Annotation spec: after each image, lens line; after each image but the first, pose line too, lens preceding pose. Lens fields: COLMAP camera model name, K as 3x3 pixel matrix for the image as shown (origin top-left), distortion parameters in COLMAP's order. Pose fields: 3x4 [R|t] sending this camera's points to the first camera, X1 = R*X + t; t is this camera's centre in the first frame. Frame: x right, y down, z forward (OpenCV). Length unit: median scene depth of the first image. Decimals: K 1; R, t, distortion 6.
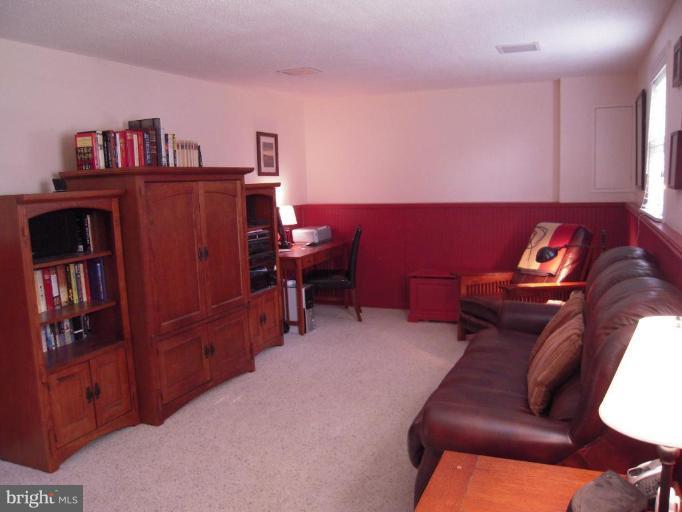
lens RADIAL K [[573.7, 0, 341.0], [0, 573.7, 256.0], [0, 0, 1]] dist [-0.126155, 0.076400]
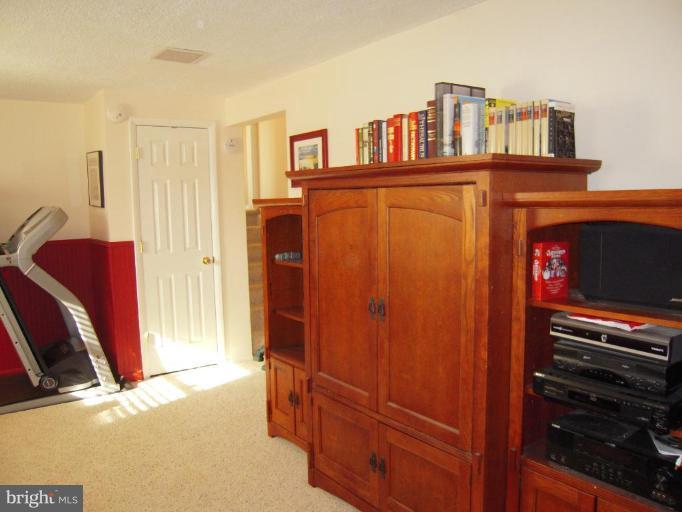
lens RADIAL K [[573.7, 0, 341.0], [0, 573.7, 256.0], [0, 0, 1]] dist [-0.126155, 0.076400]
pose [[-0.504233, 0.134970, -0.852955, 0.236665], [-0.073572, 0.977406, 0.198155, -0.145446], [0.860428, 0.162670, -0.482910, 1.035924]]
